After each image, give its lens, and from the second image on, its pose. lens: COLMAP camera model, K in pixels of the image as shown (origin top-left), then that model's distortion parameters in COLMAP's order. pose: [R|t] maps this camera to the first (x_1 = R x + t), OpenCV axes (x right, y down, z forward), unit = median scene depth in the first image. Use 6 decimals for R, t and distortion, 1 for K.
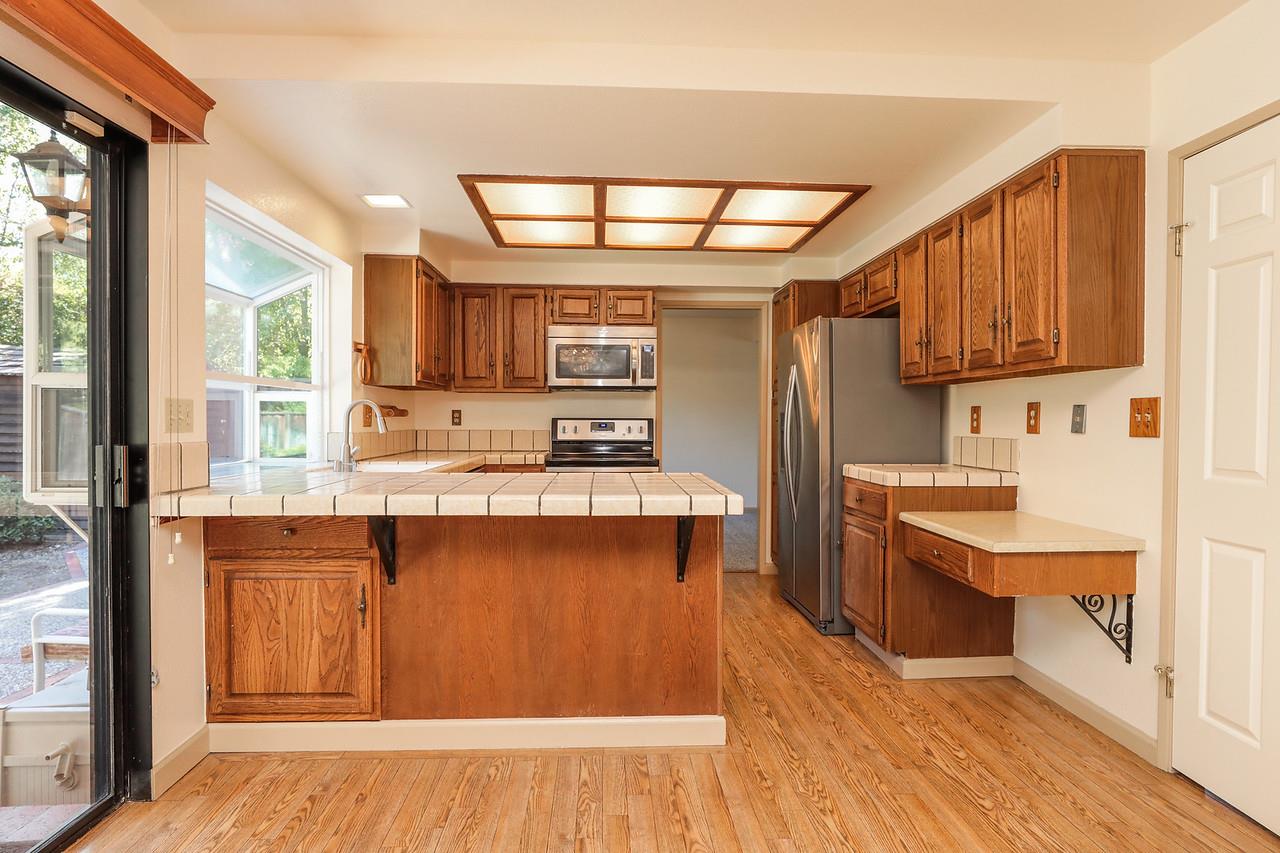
lens RADIAL K [[653.8, 0, 679.8], [0, 653.8, 424.3], [0, 0, 1]] dist [-0.021240, 0.011058]
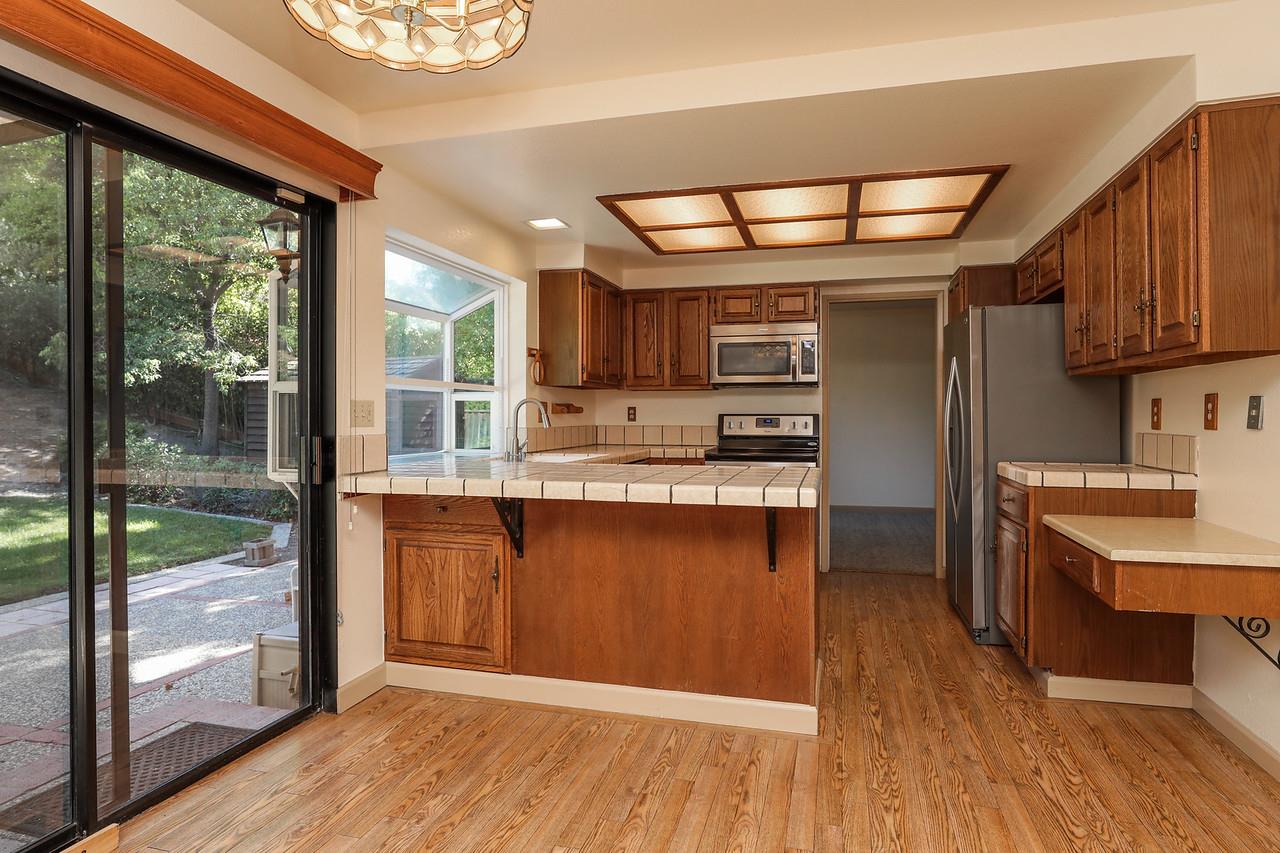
lens RADIAL K [[646.3, 0, 674.5], [0, 646.3, 413.6], [0, 0, 1]] dist [-0.016803, 0.009579]
pose [[0.959935, -0.004764, -0.280181, 0.117571], [0.001927, 0.999944, -0.010399, 0.000406], [0.280215, 0.009442, 0.959891, -0.026251]]
